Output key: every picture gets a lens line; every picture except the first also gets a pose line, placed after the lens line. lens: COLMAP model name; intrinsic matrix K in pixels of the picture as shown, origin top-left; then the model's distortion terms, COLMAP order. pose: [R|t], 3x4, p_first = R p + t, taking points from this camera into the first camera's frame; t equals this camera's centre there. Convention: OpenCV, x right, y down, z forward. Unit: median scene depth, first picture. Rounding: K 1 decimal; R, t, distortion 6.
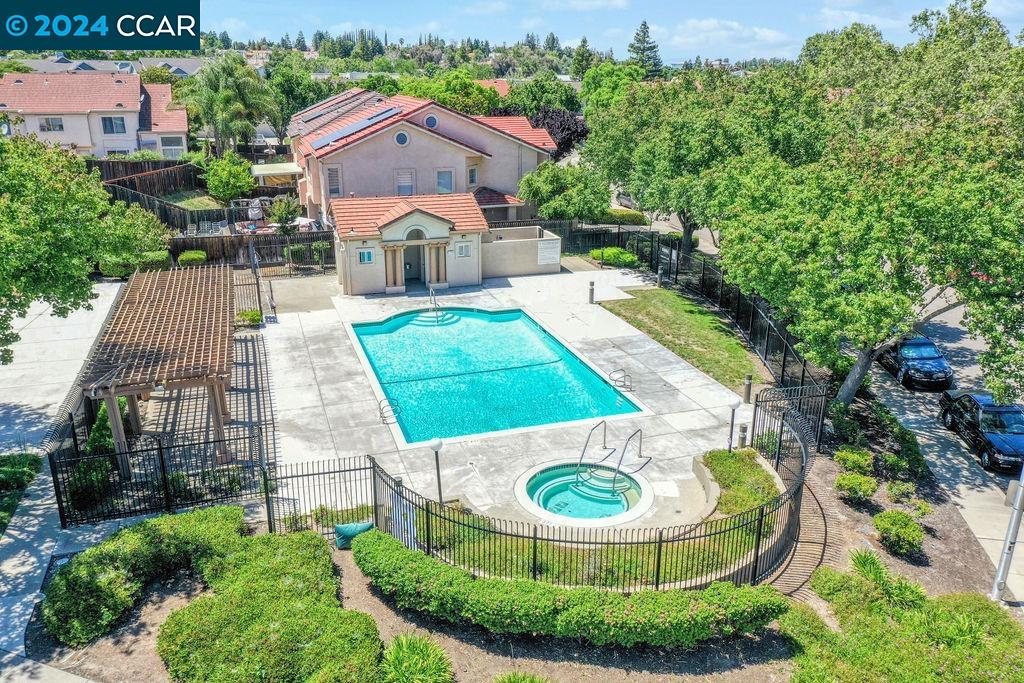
lens RADIAL K [[817.6, 0, 512.0], [0, 817.6, 341.5], [0, 0, 1]] dist [0.003216, 0.002299]
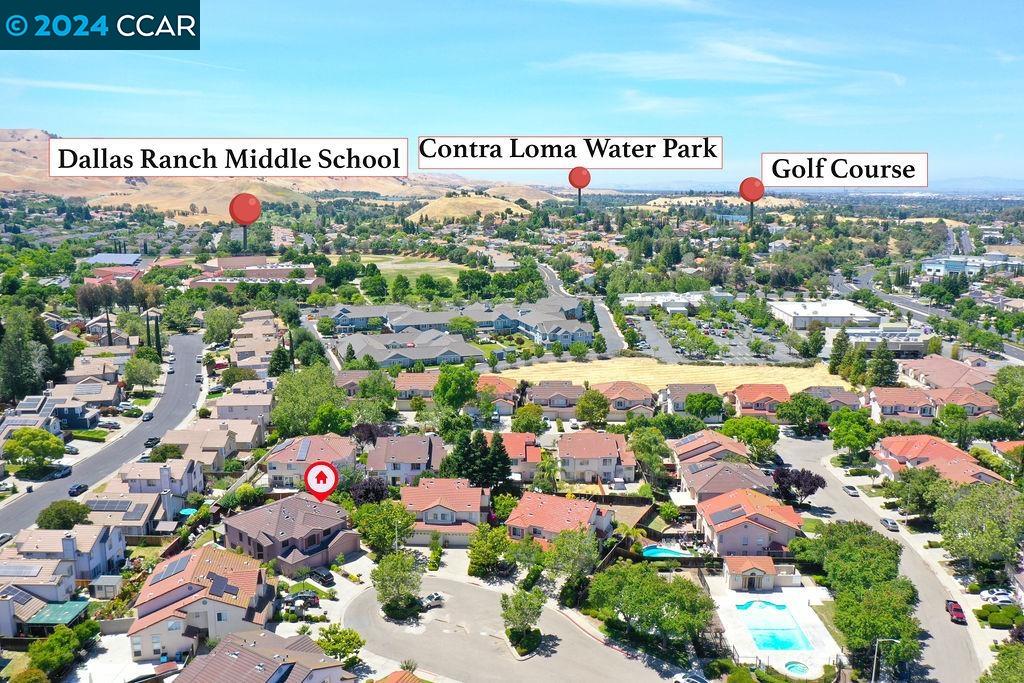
lens RADIAL K [[798.2, 0, 512.0], [0, 798.2, 341.5], [0, 0, 1]] dist [0.026465, 0.001341]
pose [[0.945339, 0.054306, -0.321535, -0.052254], [-0.099923, 0.986843, -0.127106, -0.593477], [0.310402, 0.152287, 0.938328, -2.675522]]
